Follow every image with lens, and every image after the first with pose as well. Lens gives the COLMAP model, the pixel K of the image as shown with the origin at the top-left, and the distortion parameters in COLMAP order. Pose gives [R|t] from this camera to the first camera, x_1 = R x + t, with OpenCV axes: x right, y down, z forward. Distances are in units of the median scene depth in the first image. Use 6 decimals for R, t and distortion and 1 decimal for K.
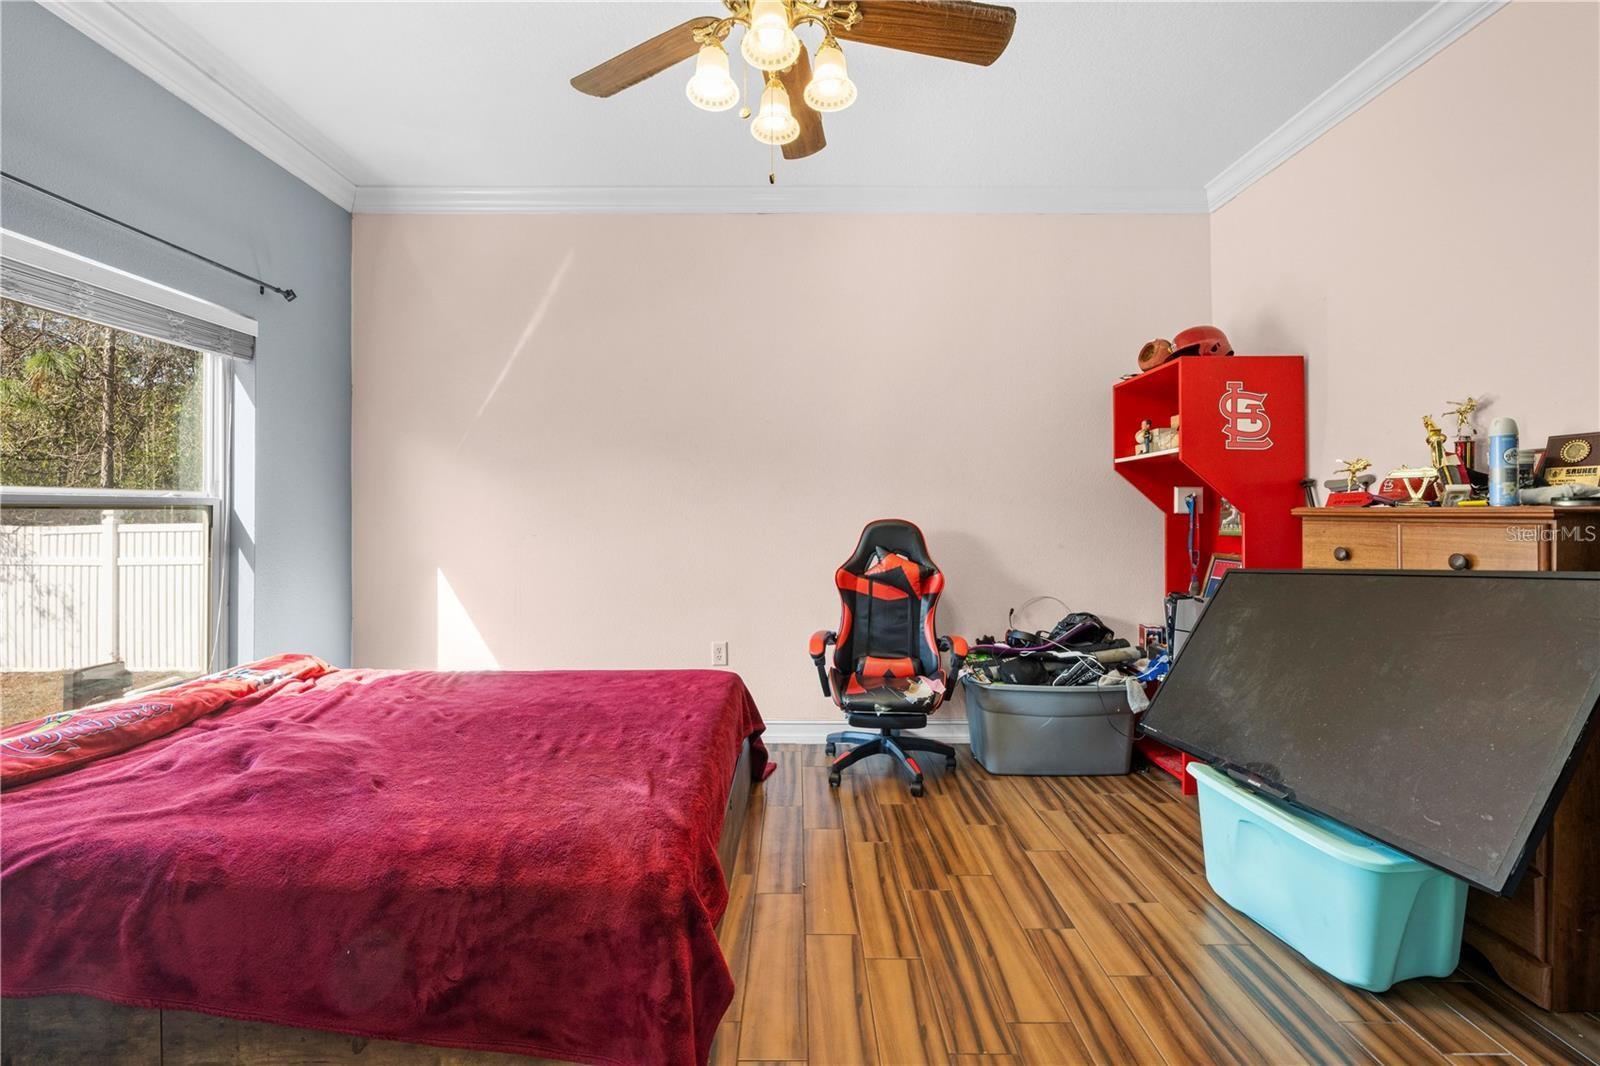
lens RADIAL K [[645.5, 0, 804.2], [0, 645.5, 514.1], [0, 0, 1]] dist [-0.001226, -0.000099]
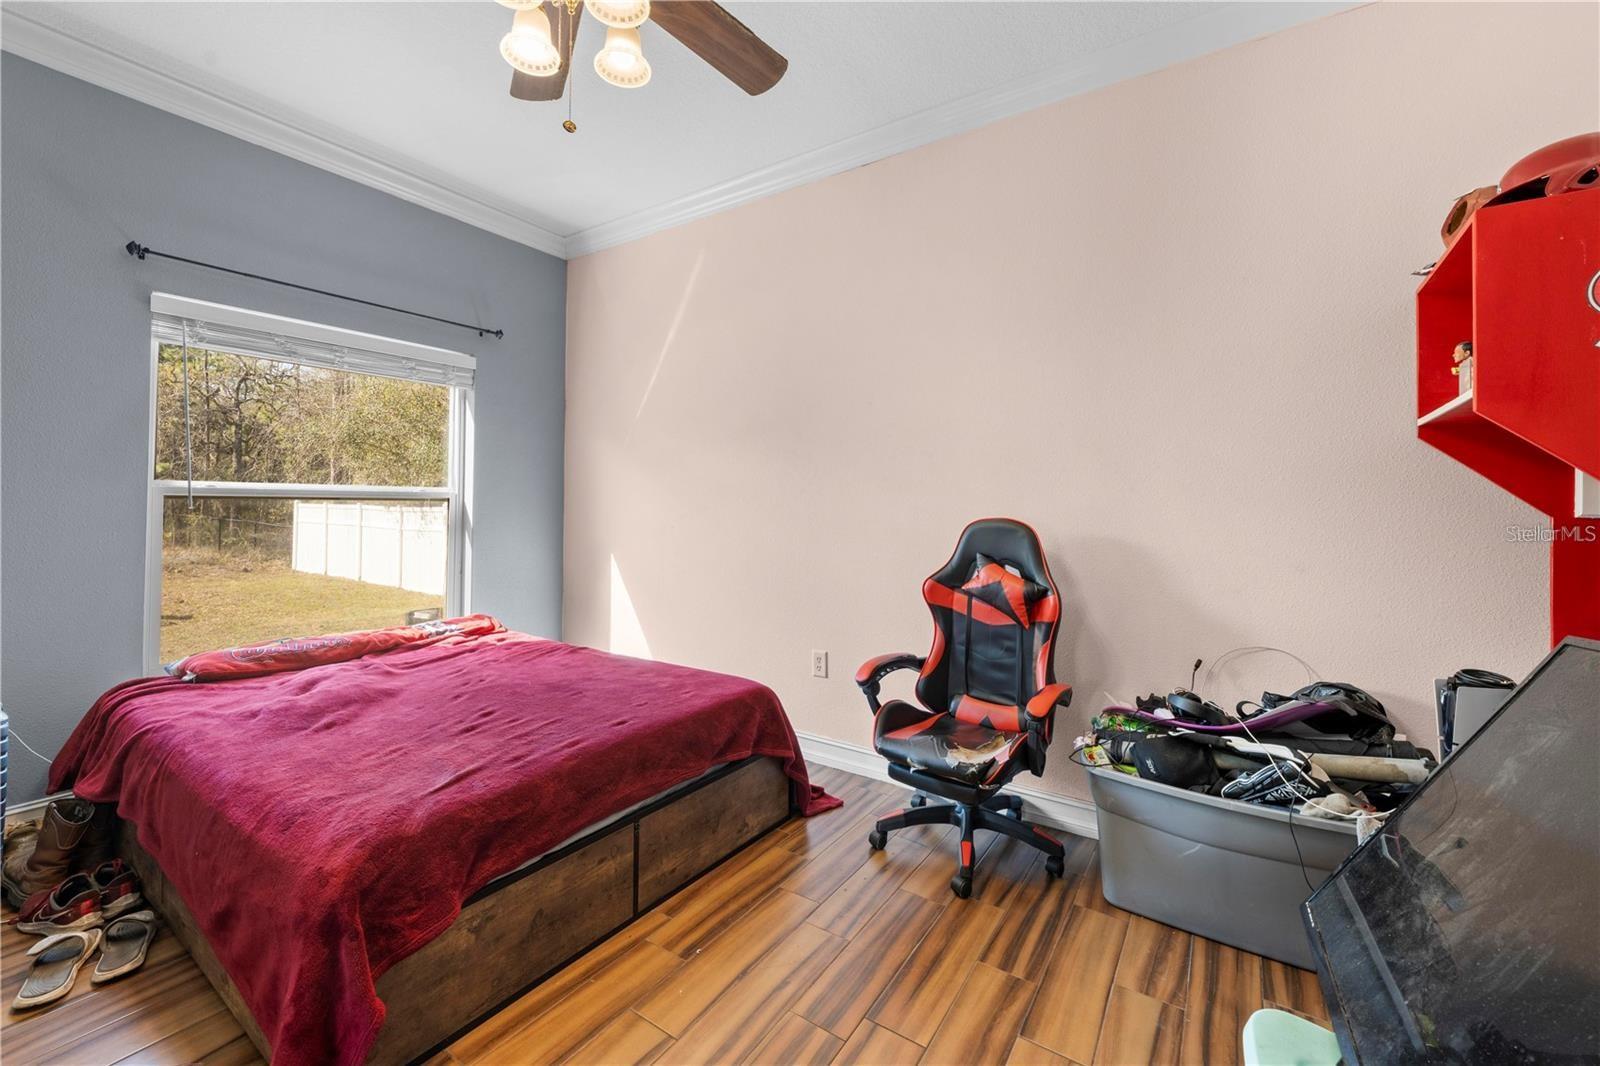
lens RADIAL K [[651.5, 0, 798.7], [0, 651.5, 506.7], [0, 0, 1]] dist [0.000481, 0.000177]
pose [[0.823685, 0.009010, -0.566976, 0.393280], [-0.012444, 0.999920, -0.002188, -0.001316], [0.566911, 0.008858, 0.823731, 0.251512]]
